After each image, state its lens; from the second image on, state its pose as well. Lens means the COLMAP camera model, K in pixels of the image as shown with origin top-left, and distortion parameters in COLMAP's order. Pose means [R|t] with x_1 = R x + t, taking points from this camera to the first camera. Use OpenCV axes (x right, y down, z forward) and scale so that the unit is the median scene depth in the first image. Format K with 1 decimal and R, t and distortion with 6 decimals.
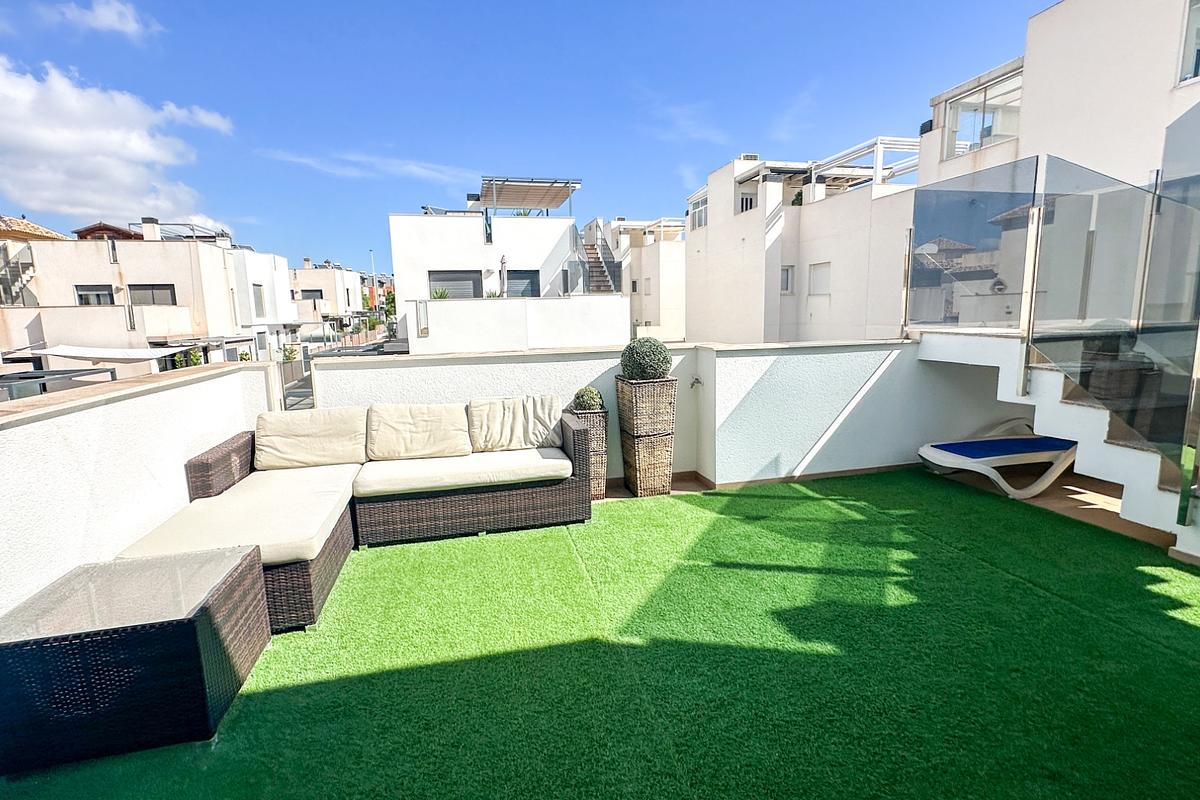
lens RADIAL K [[569.3, 0, 602.3], [0, 569.3, 397.8], [0, 0, 1]] dist [0.003428, 0.000241]
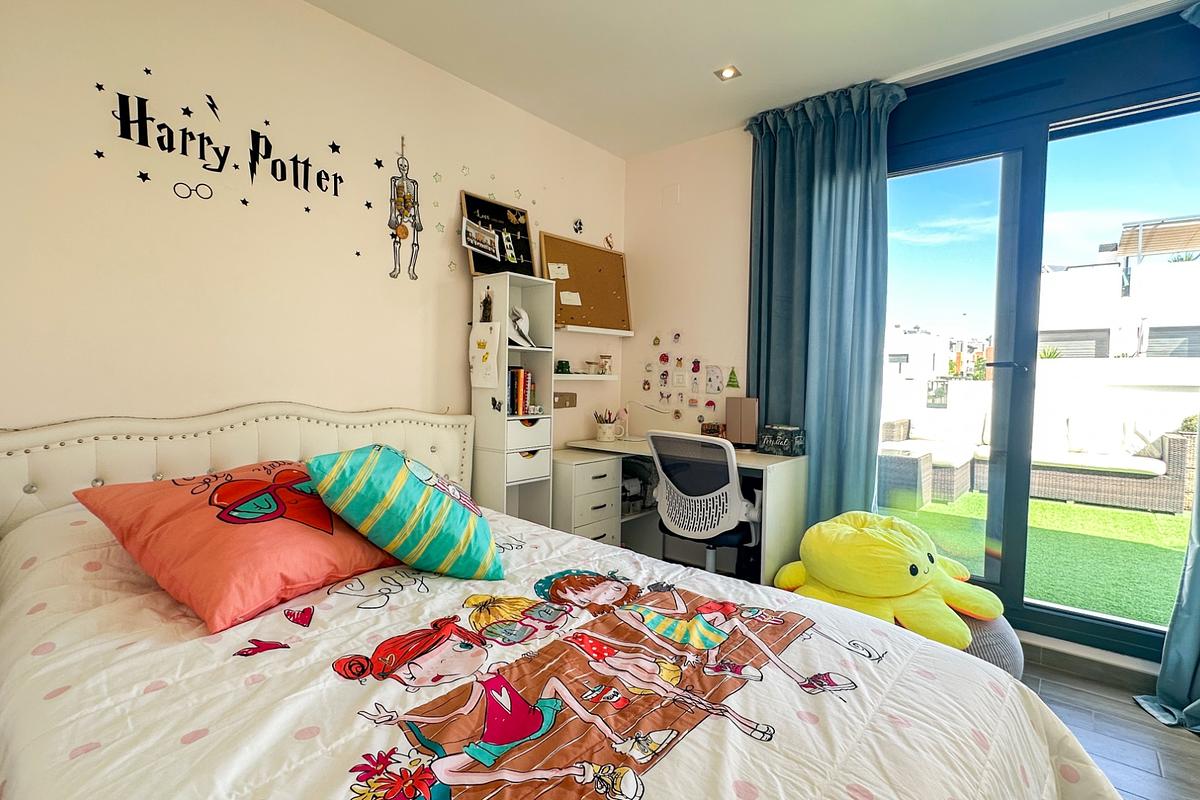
lens RADIAL K [[569.3, 0, 601.1], [0, 569.3, 394.0], [0, 0, 1]] dist [0.003428, 0.000241]
pose [[0.592679, 0.056619, -0.803446, 0.186616], [-0.152811, 0.987313, -0.043148, 0.179132], [0.790810, 0.148348, 0.593812, -0.674169]]
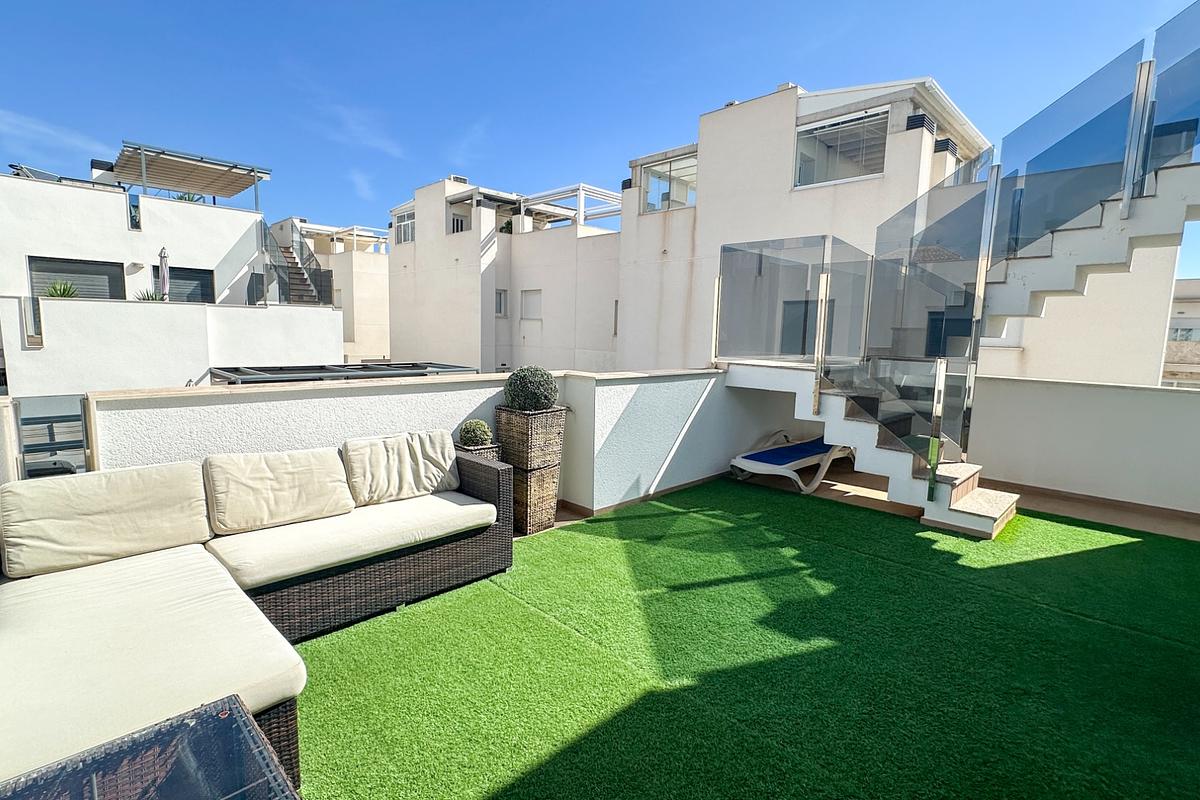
lens RADIAL K [[569.3, 0, 603.3], [0, 569.3, 398.0], [0, 0, 1]] dist [0.003428, 0.000241]
pose [[0.855144, -0.017905, 0.518081, -0.318117], [0.034420, 0.999159, -0.022282, -0.026280], [-0.517246, 0.036887, 0.855042, 0.119976]]
